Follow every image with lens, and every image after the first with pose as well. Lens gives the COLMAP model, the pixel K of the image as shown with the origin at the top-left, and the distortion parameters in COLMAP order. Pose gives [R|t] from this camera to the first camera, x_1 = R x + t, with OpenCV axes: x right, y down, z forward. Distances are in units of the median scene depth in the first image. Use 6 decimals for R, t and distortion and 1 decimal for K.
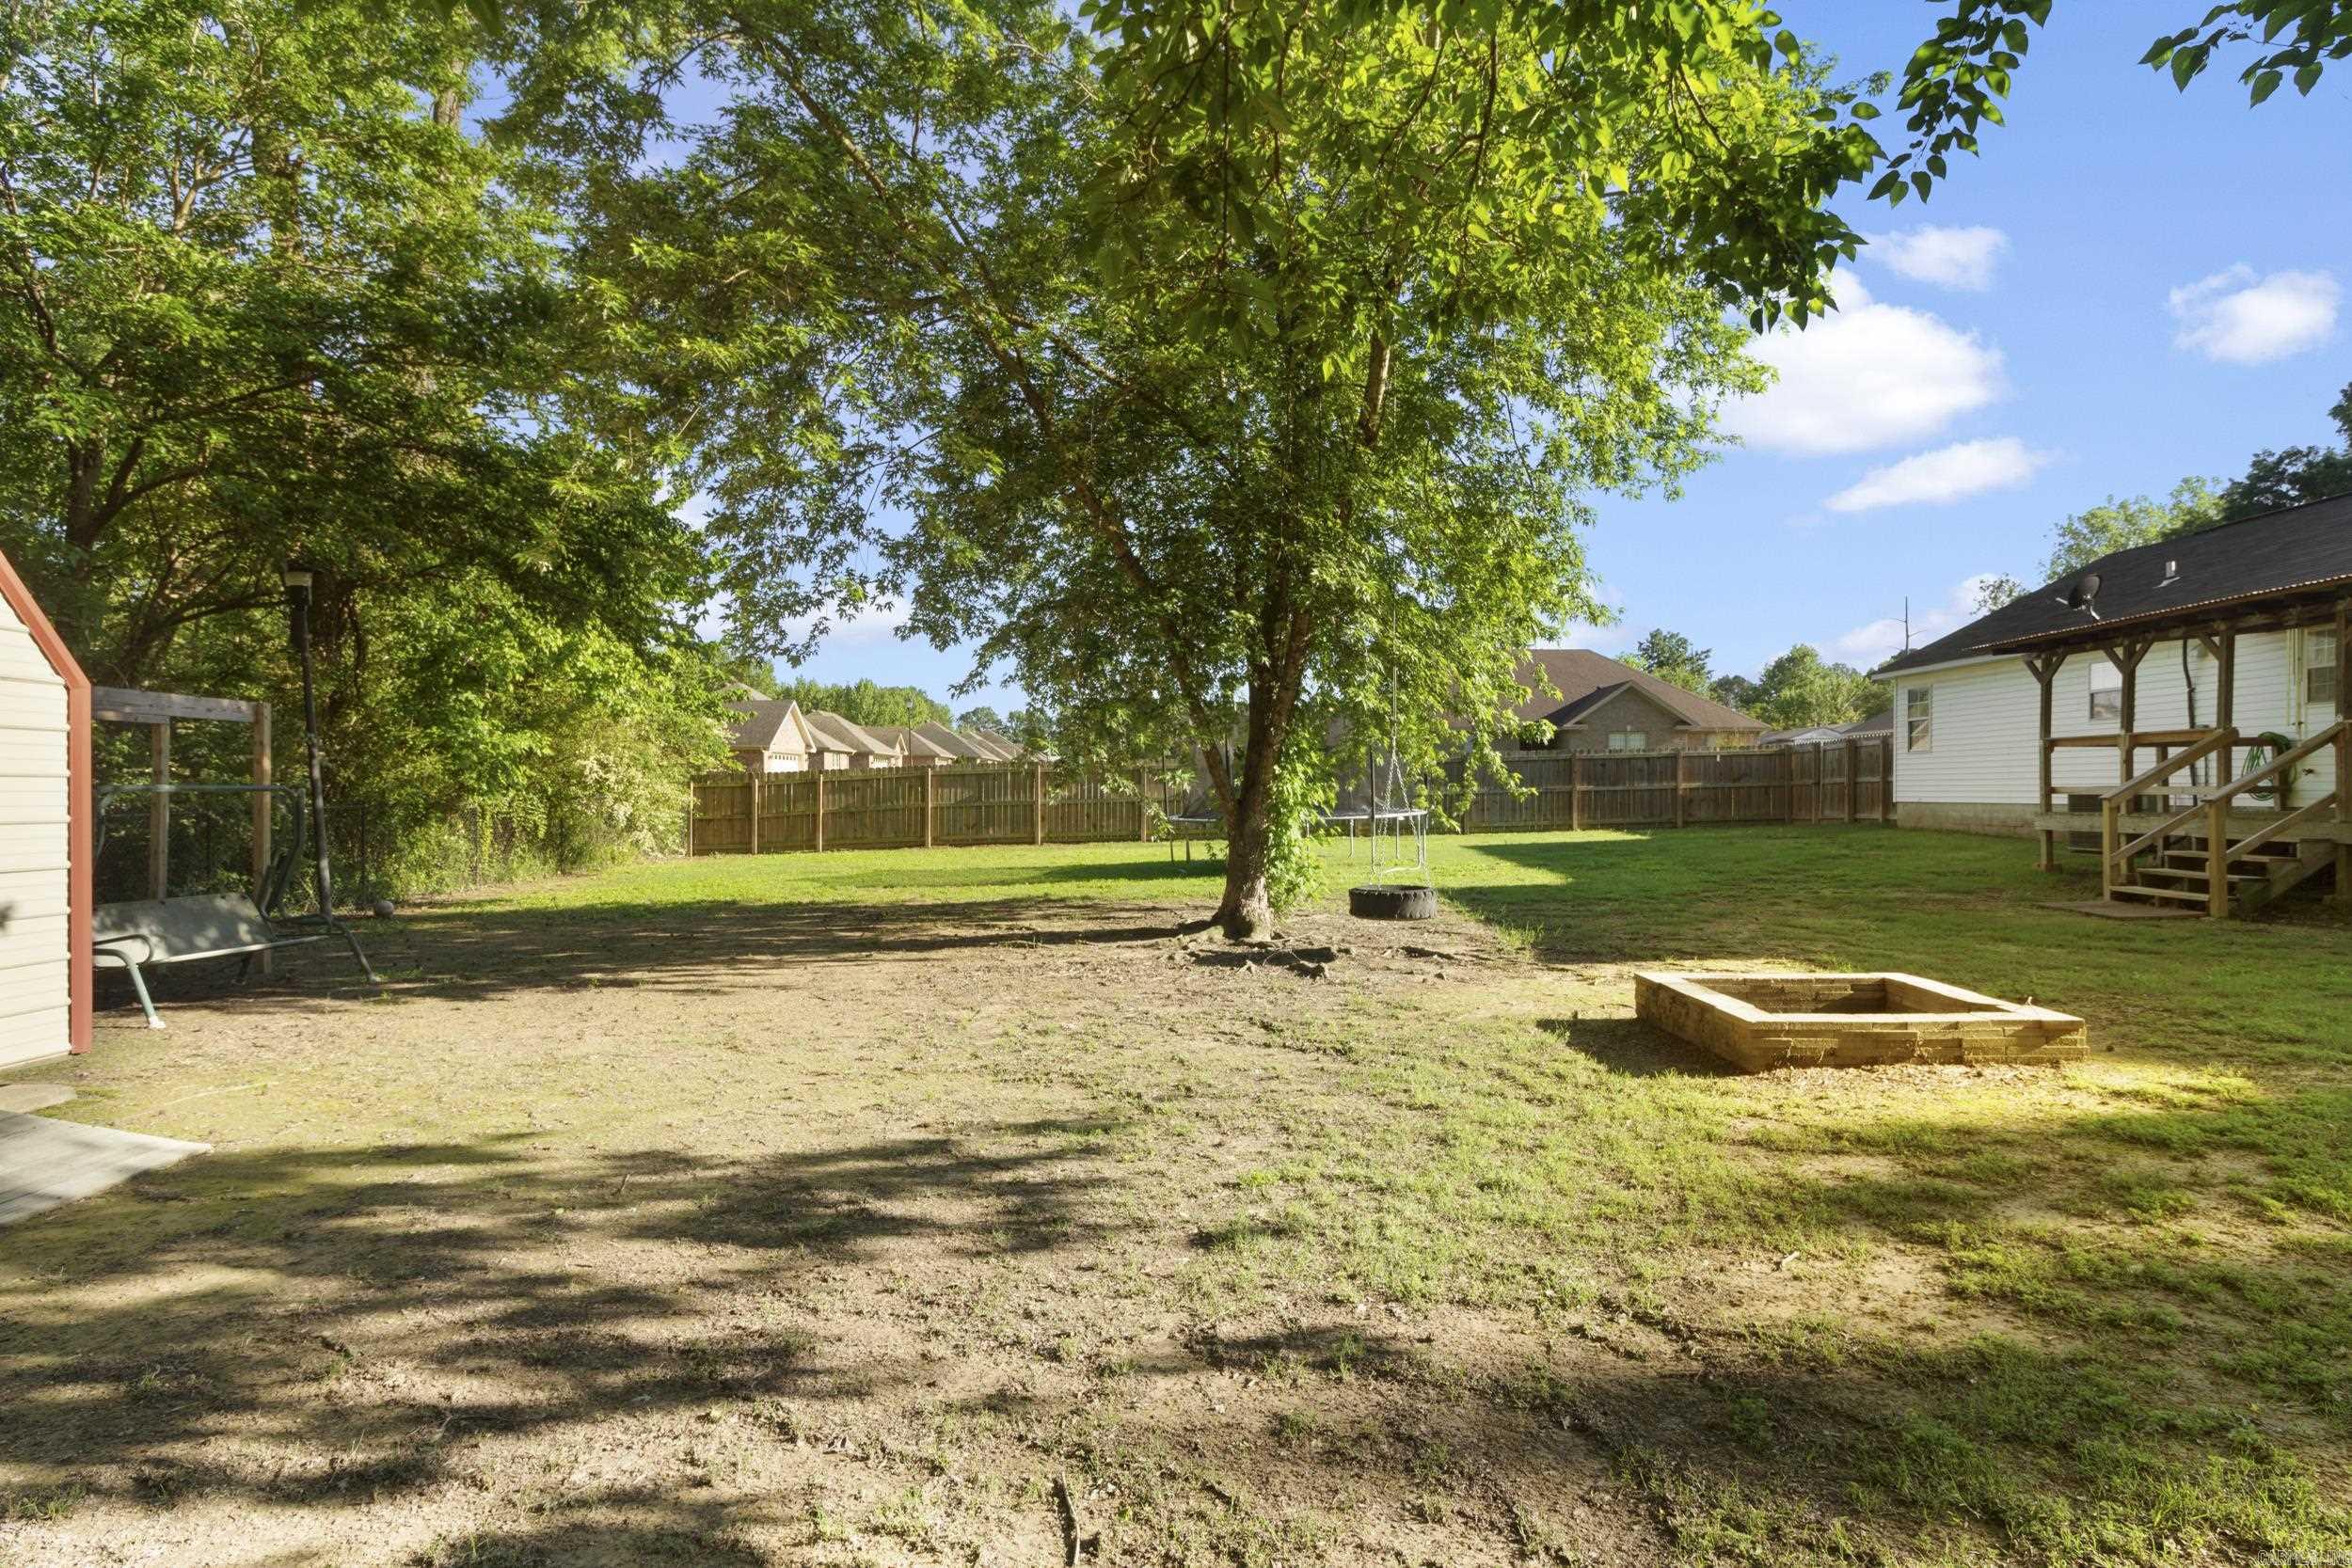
lens RADIAL K [[1287.3, 0, 1191.8], [0, 1287.3, 800.4], [0, 0, 1]] dist [0.004457, 0.000352]
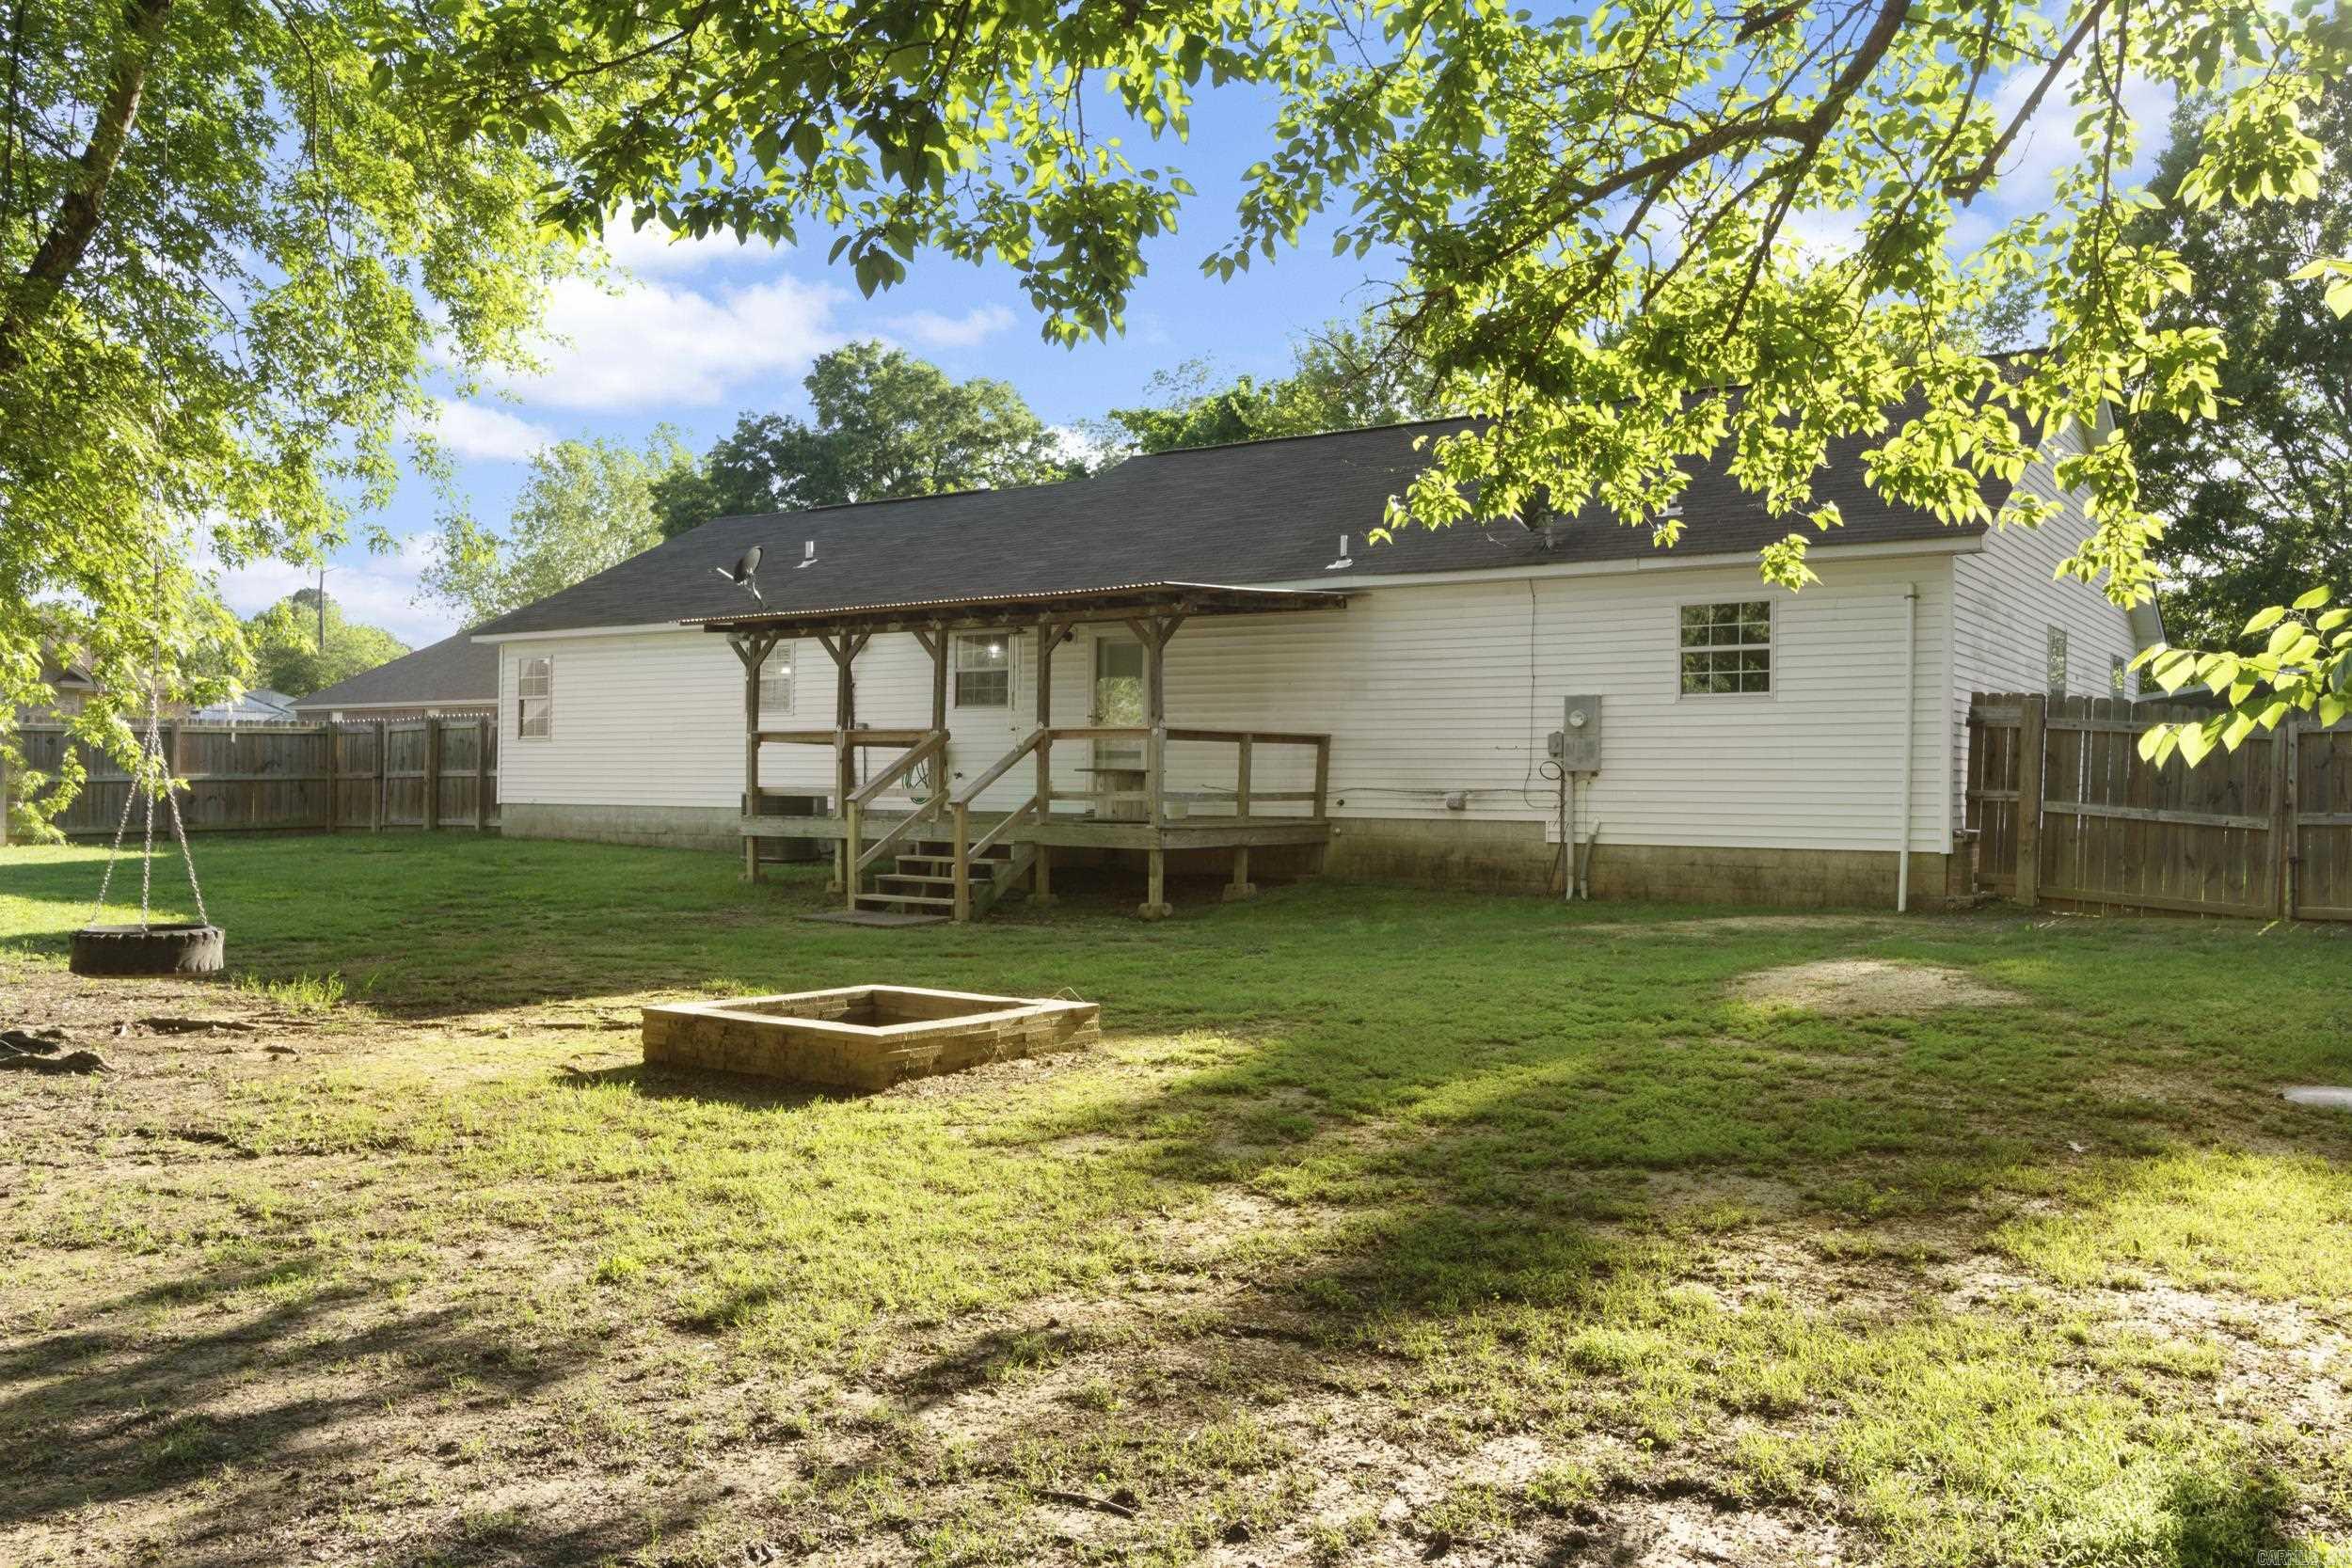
lens RADIAL K [[1995.1, 0, 1176.0], [0, 1995.1, 784.0], [0, 0, 1]] dist [-0.034724, 0.120780]
pose [[0.548661, 0.016317, 0.835886, -0.657271], [-0.007845, 0.999866, -0.014369, 0.010078], [-0.836008, 0.001326, 0.548715, 0.037449]]
